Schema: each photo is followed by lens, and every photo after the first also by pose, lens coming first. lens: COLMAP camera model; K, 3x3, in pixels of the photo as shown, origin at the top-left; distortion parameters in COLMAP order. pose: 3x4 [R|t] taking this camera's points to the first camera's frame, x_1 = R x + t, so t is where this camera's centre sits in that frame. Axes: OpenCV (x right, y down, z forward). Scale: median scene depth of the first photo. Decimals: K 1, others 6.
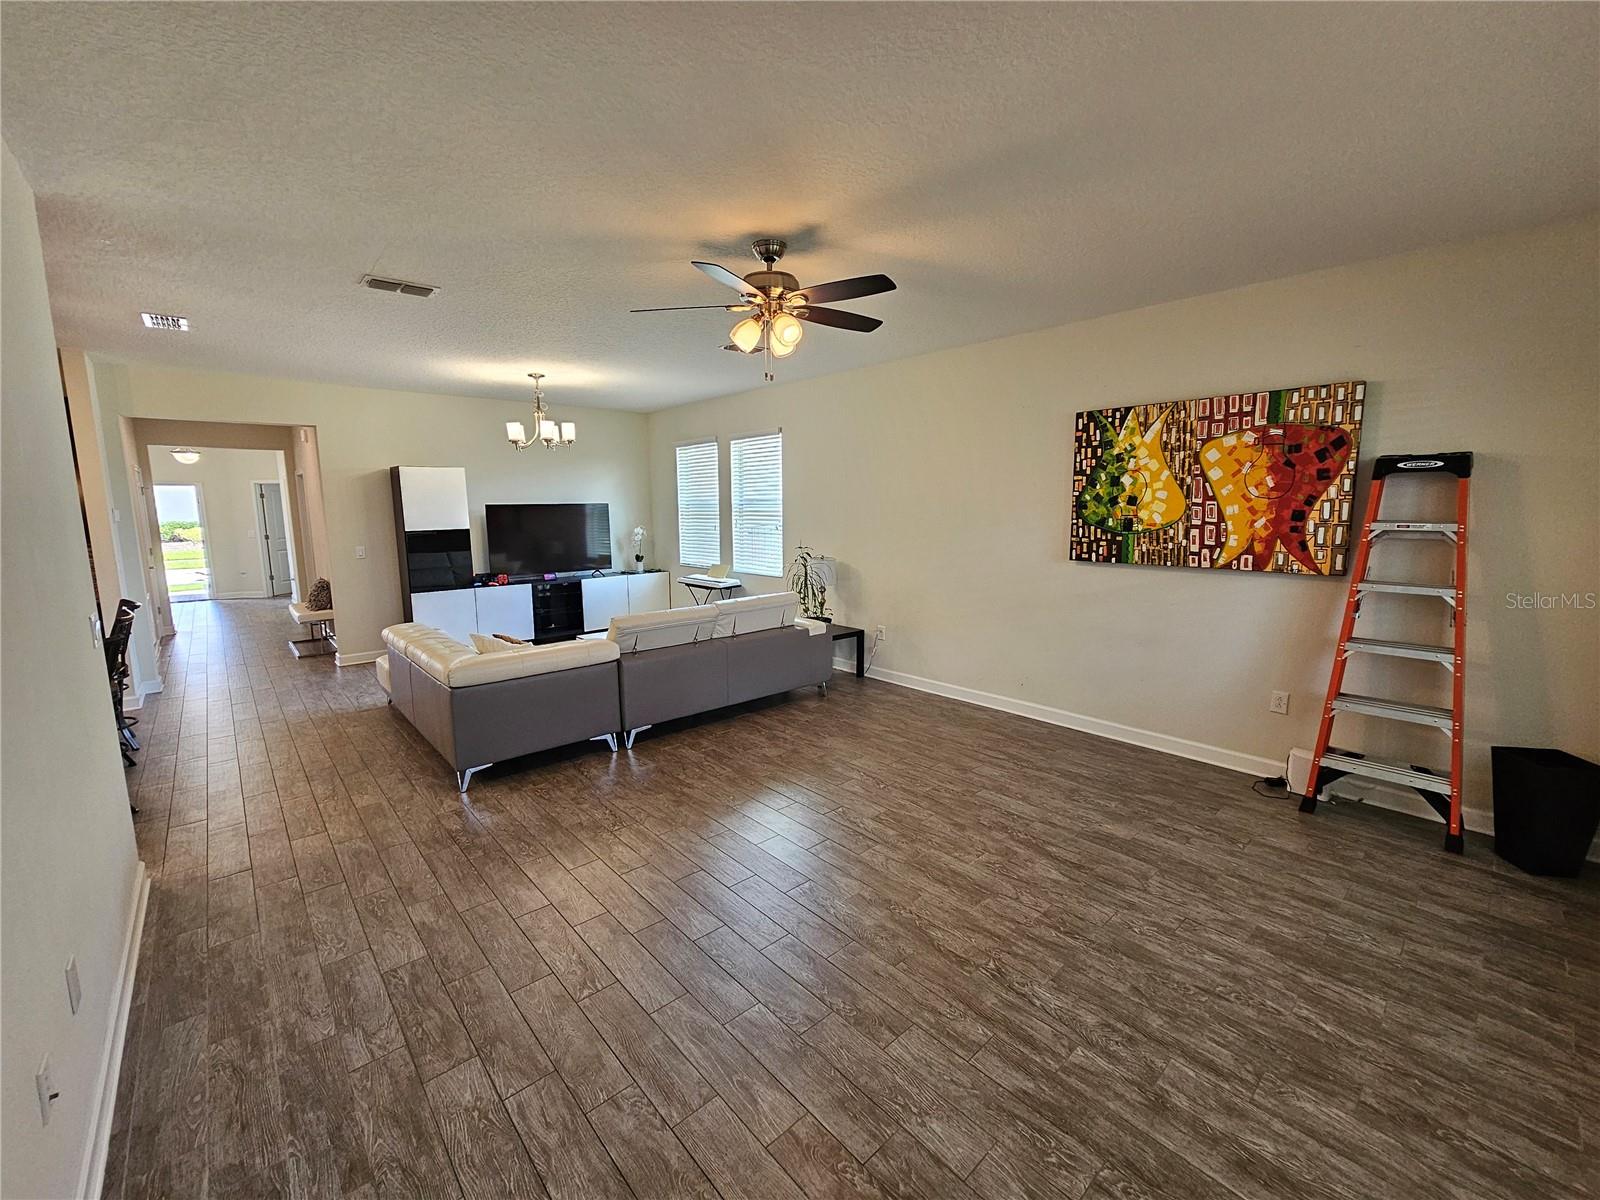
lens RADIAL K [[658.5, 0, 804.1], [0, 658.5, 593.3], [0, 0, 1]] dist [-0.002333, 0.001594]
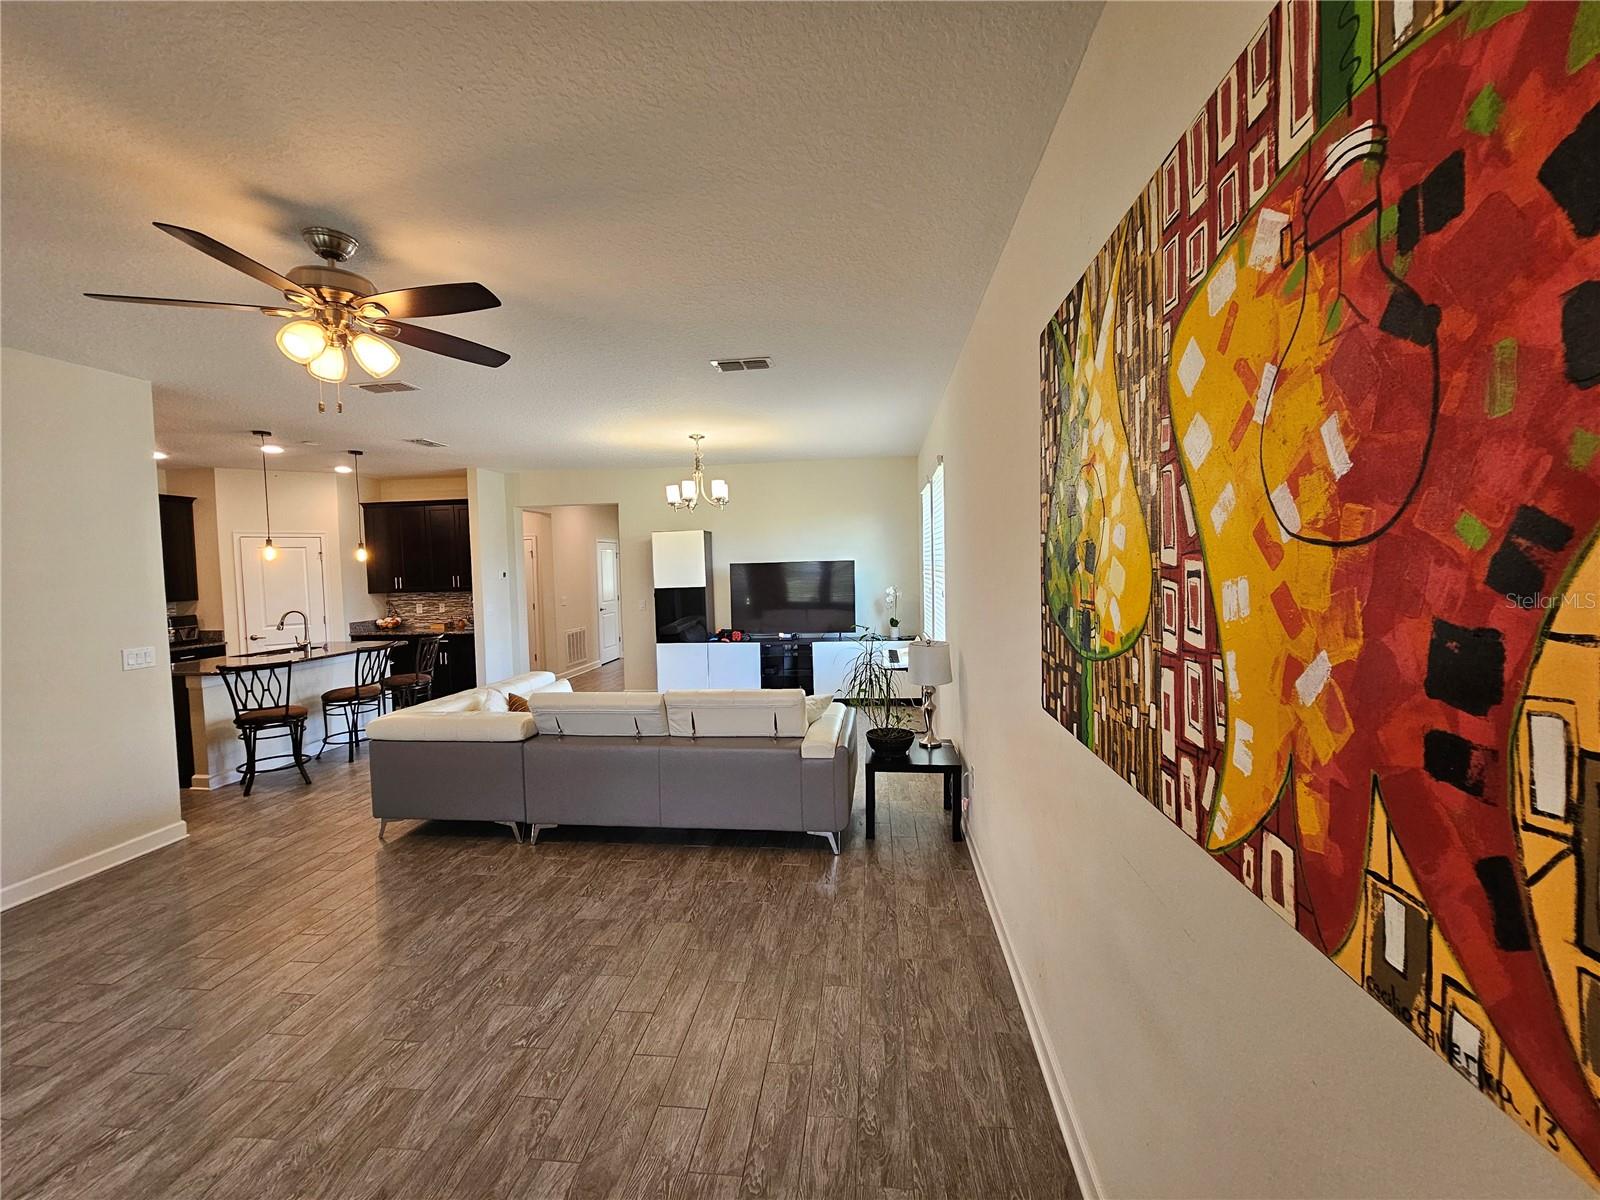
lens RADIAL K [[656.2, 0, 801.1], [0, 656.2, 596.5], [0, 0, 1]] dist [-0.001076, 0.001489]
pose [[0.665338, 0.029929, -0.745942, 0.680680], [-0.083428, 0.995918, -0.034454, -0.104094], [0.741866, 0.085156, 0.665119, 0.719781]]
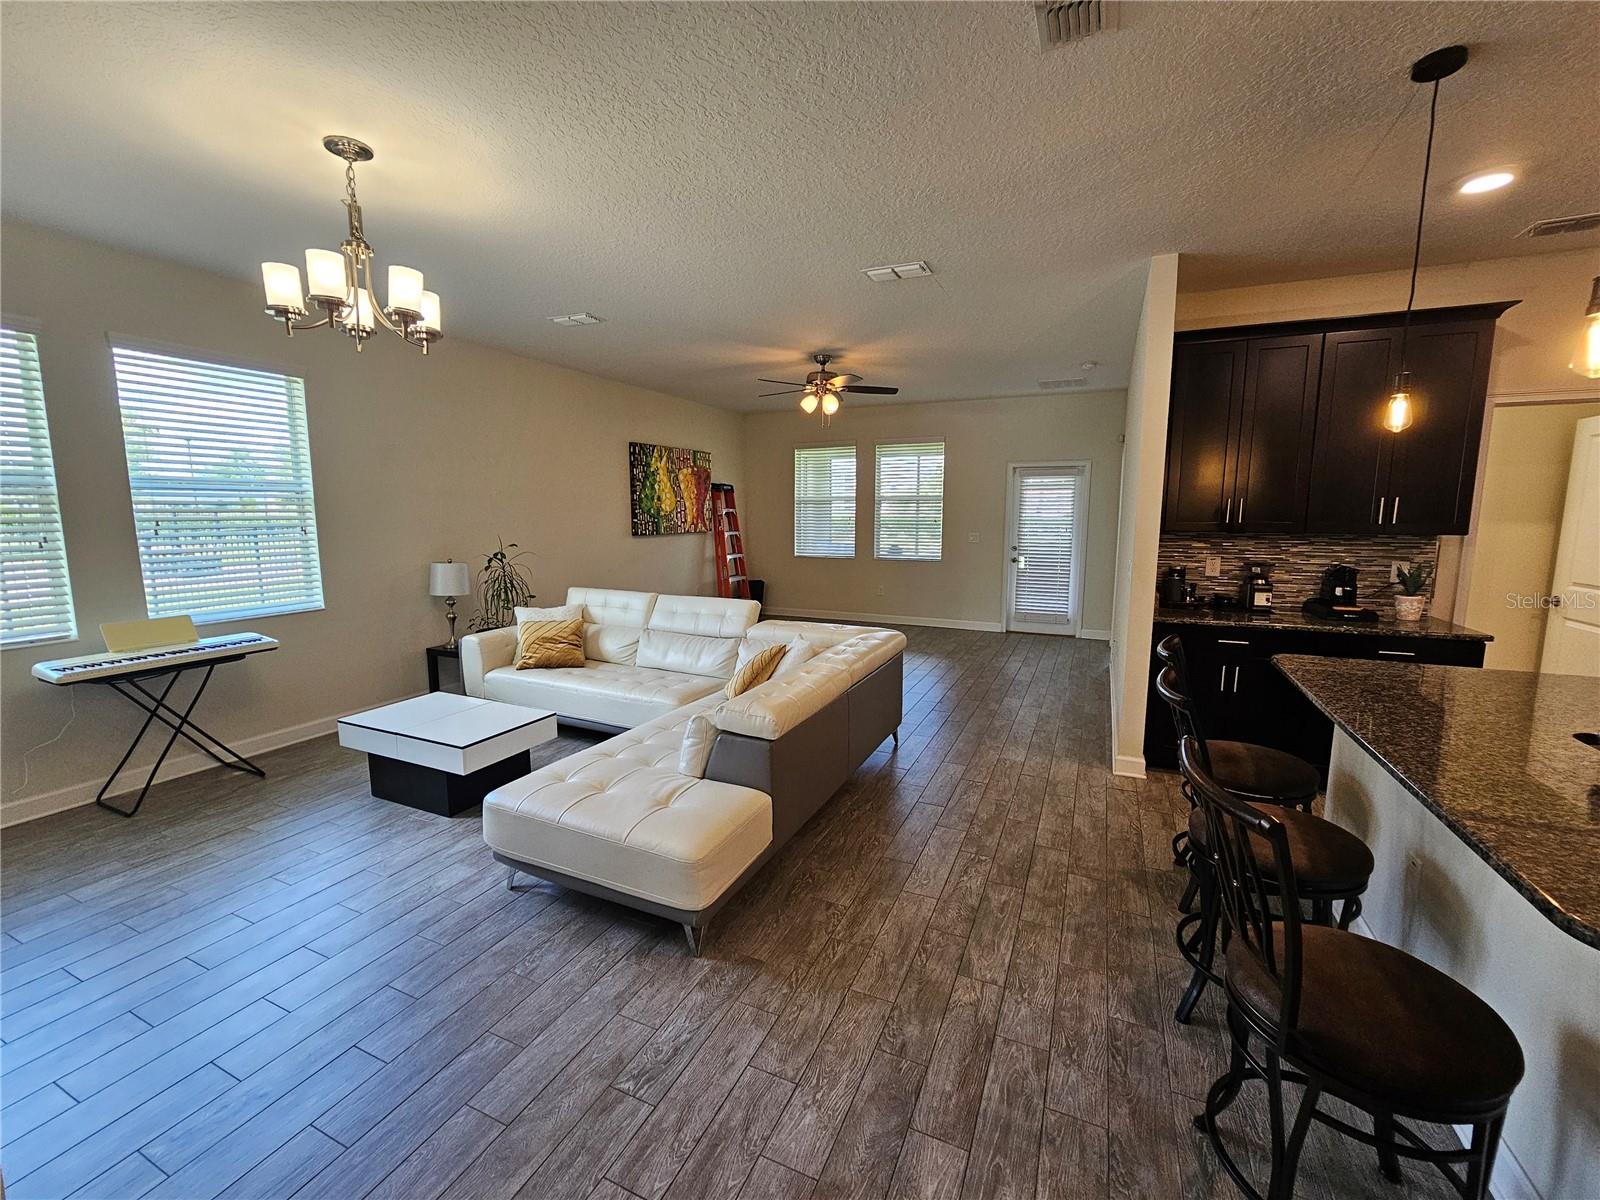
lens RADIAL K [[658.5, 0, 804.1], [0, 658.5, 593.3], [0, 0, 1]] dist [-0.002333, 0.001594]
pose [[-0.400227, -0.109733, 0.909823, -1.373365], [0.126169, 0.976753, 0.173306, -0.157373], [-0.907689, 0.184153, -0.377078, 1.435938]]
